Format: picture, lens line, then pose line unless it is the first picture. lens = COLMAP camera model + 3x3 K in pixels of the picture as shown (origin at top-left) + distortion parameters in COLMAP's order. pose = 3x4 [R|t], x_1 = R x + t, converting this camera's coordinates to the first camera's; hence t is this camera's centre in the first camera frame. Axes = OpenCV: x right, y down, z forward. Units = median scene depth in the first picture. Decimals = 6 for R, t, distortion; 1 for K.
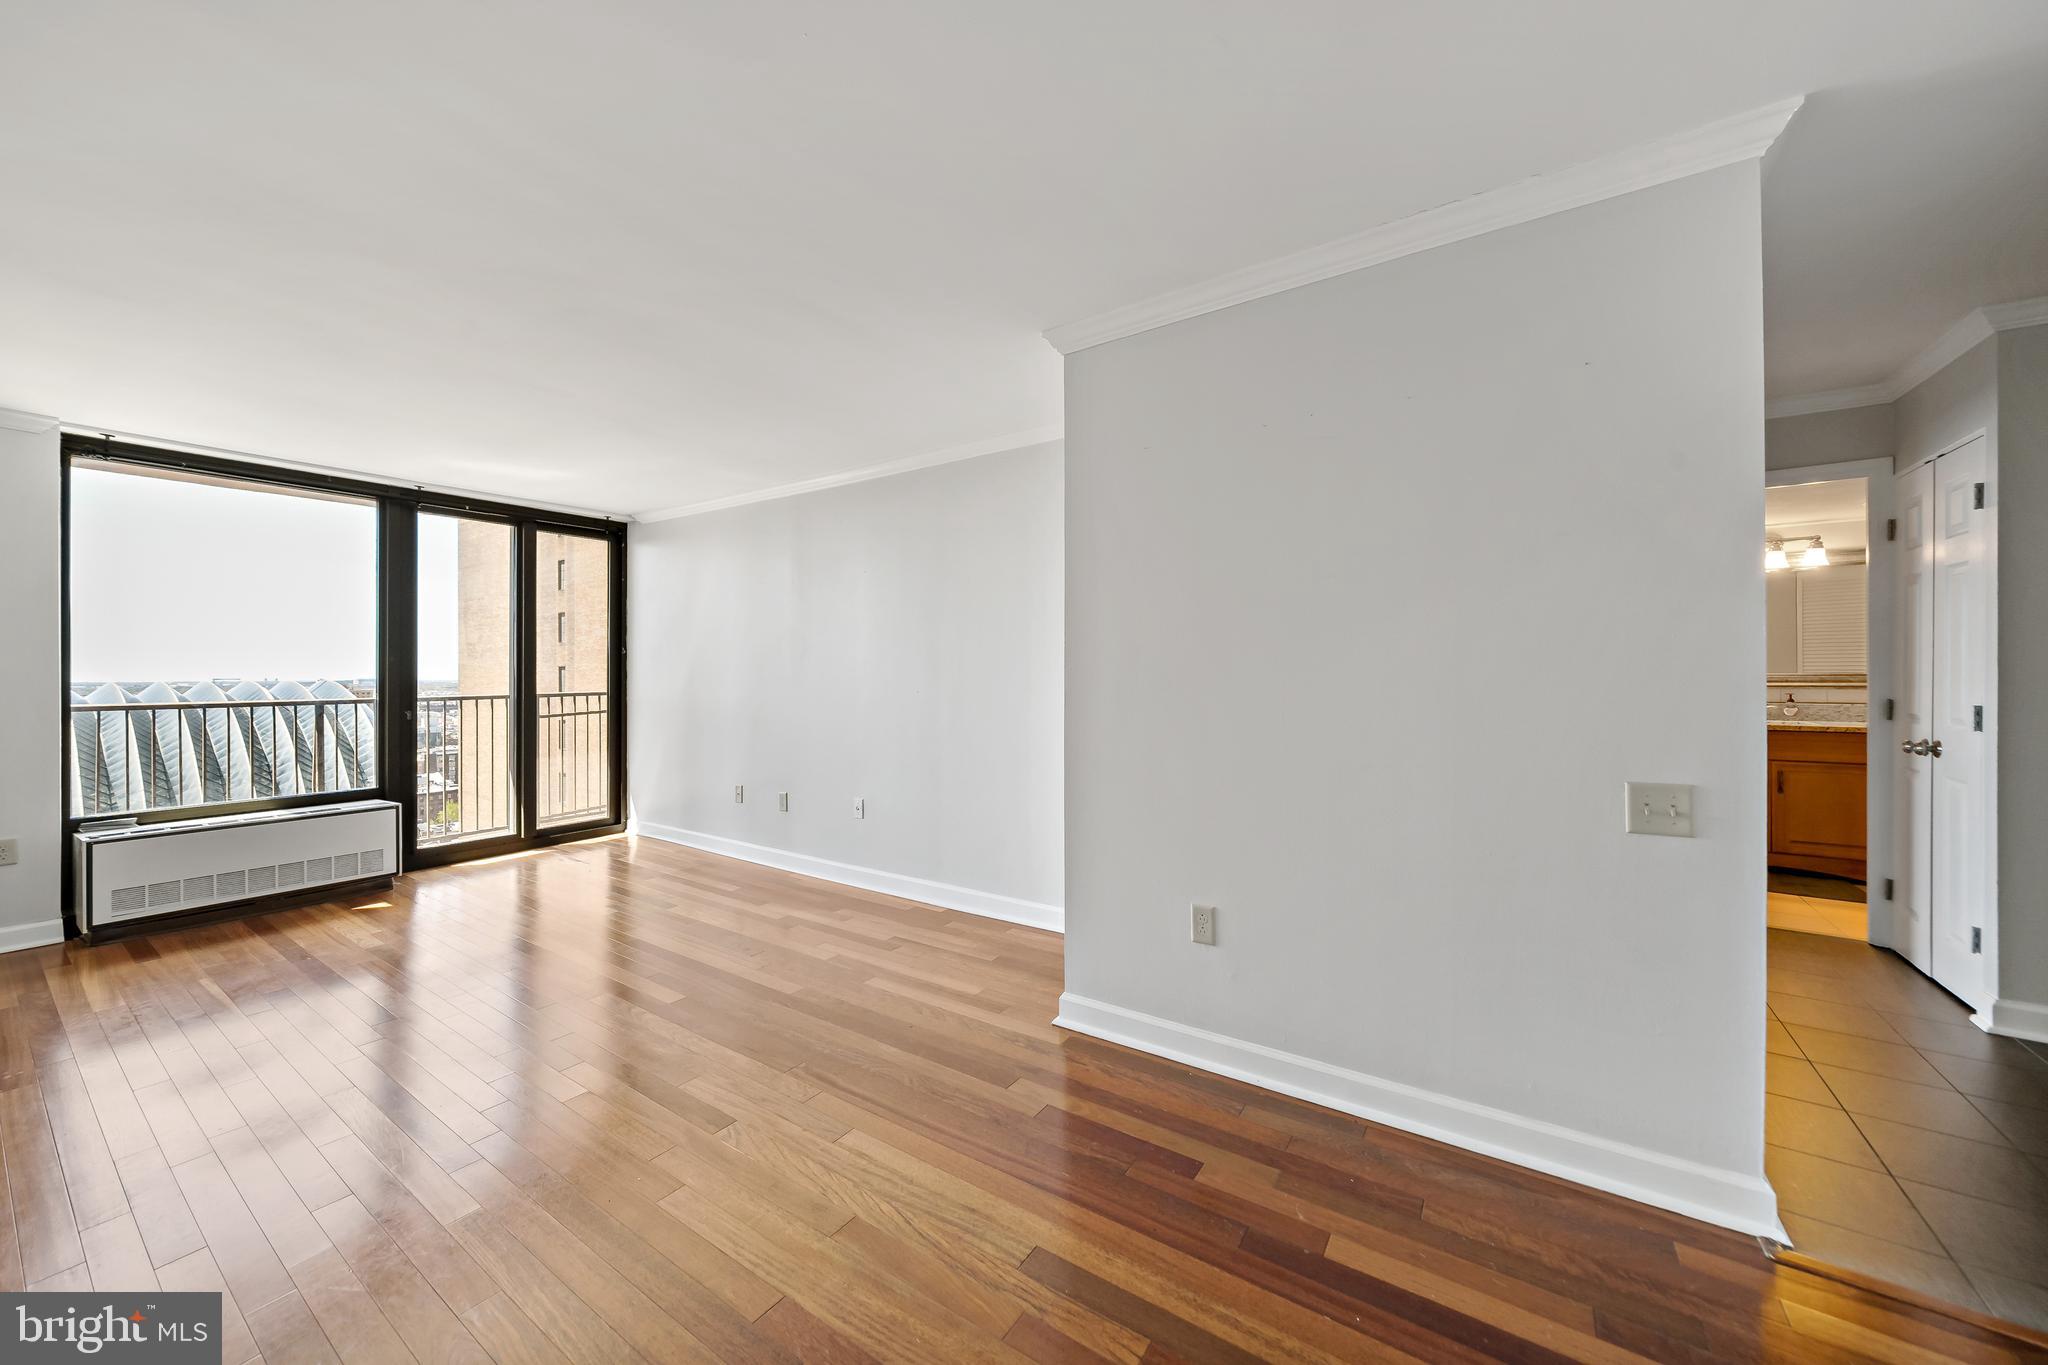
lens RADIAL K [[744.3, 0, 1021.5], [0, 744.3, 673.0], [0, 0, 1]] dist [0.001511, -0.000109]
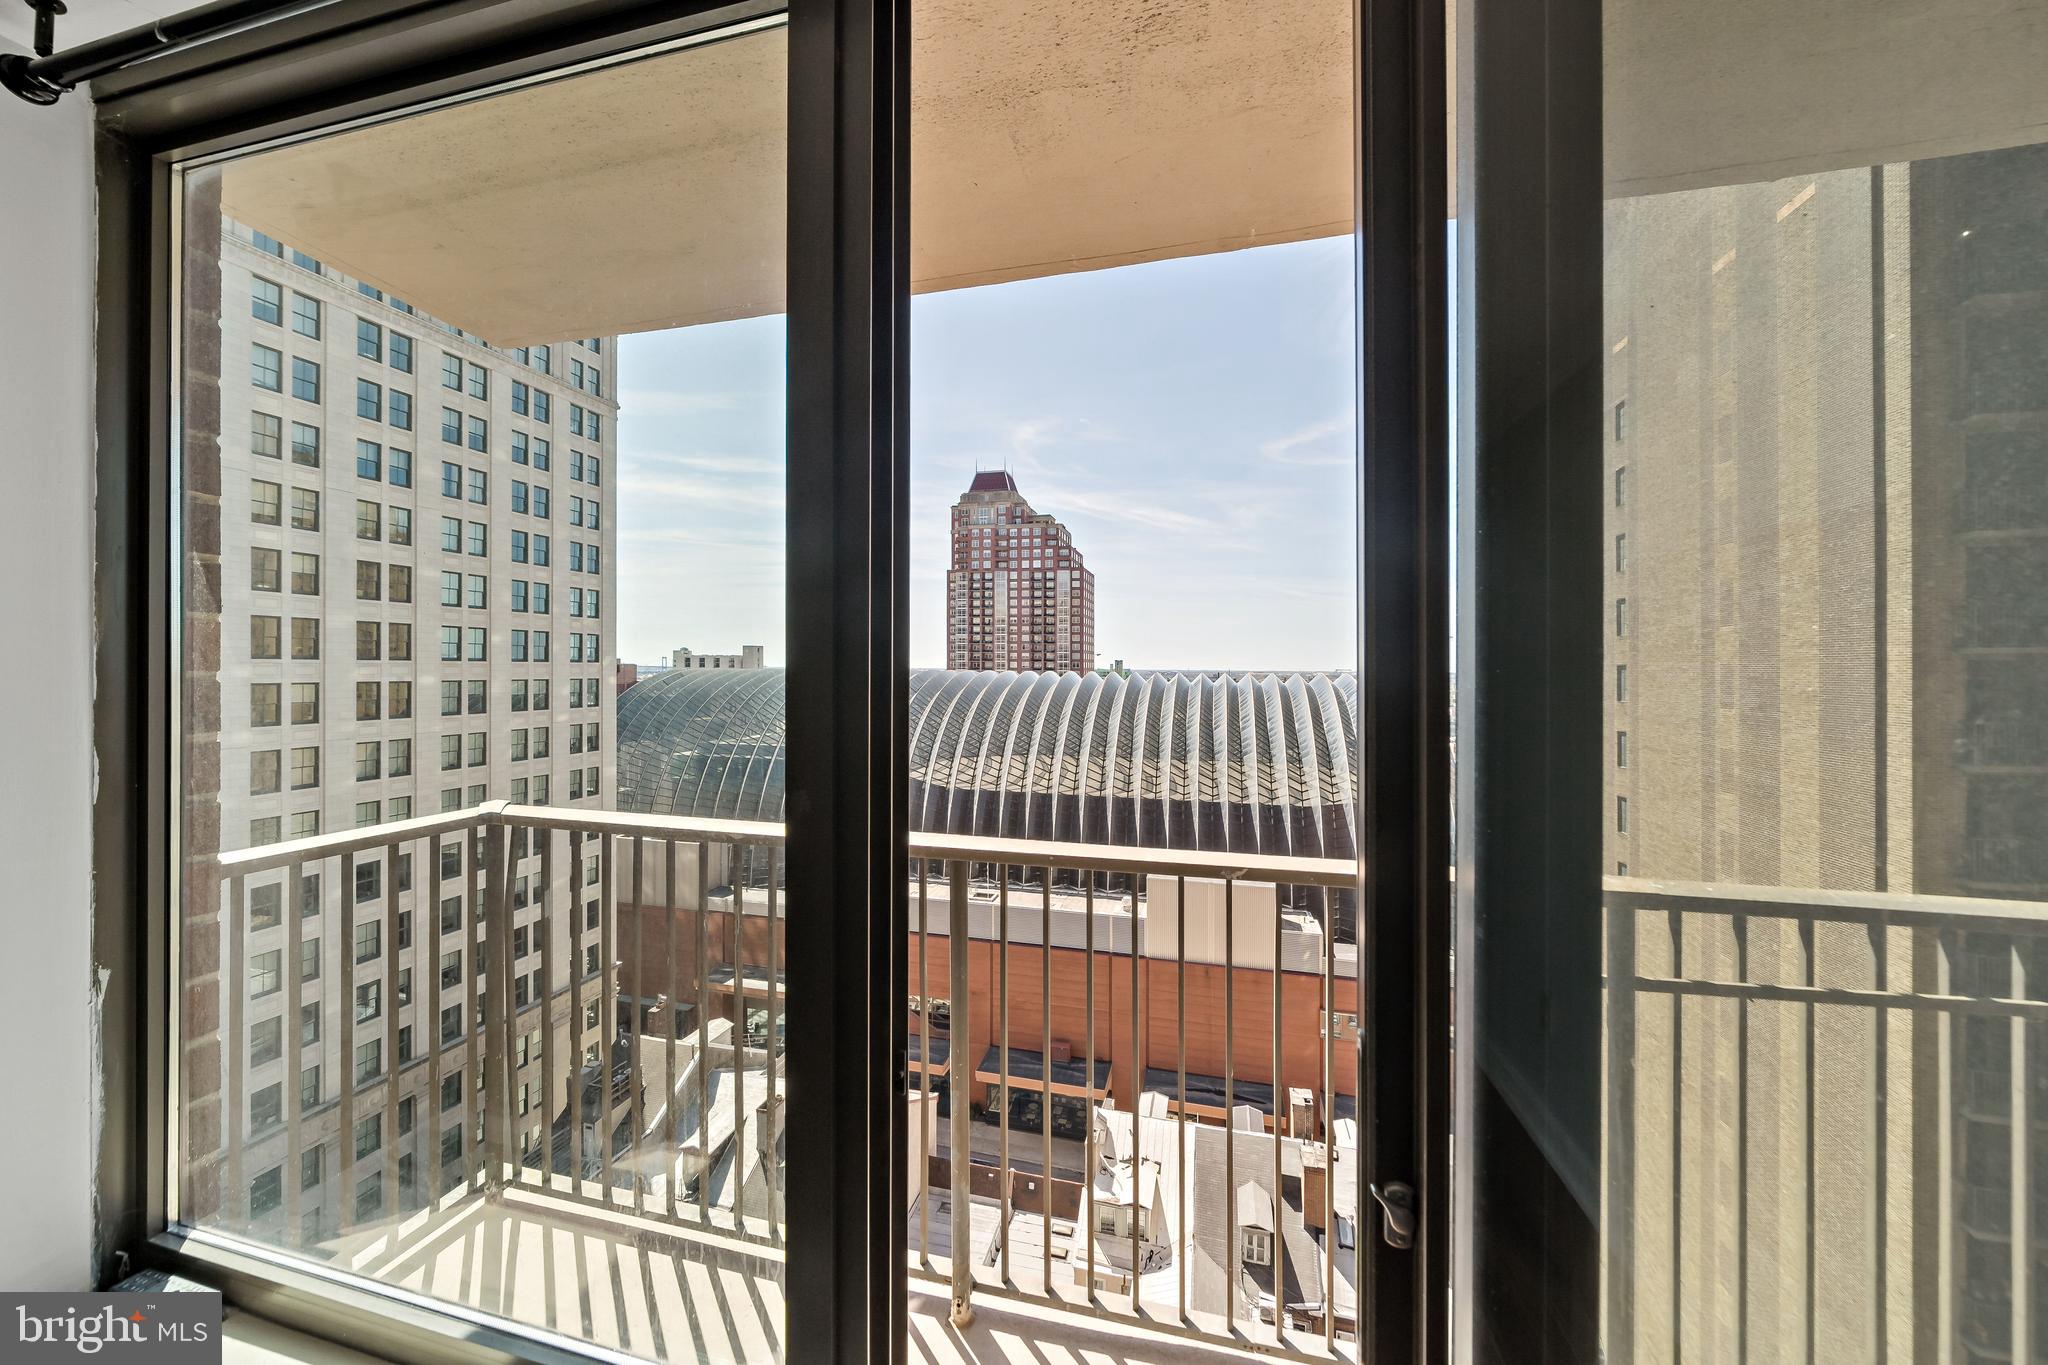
lens RADIAL K [[744.3, 0, 1016.4], [0, 744.3, 667.1], [0, 0, 1]] dist [0.001511, -0.000109]
pose [[0.334092, 0.006902, -0.942515, -0.362785], [-0.006890, 0.999964, 0.004880, -0.031036], [0.942515, 0.004864, 0.334127, 0.544461]]
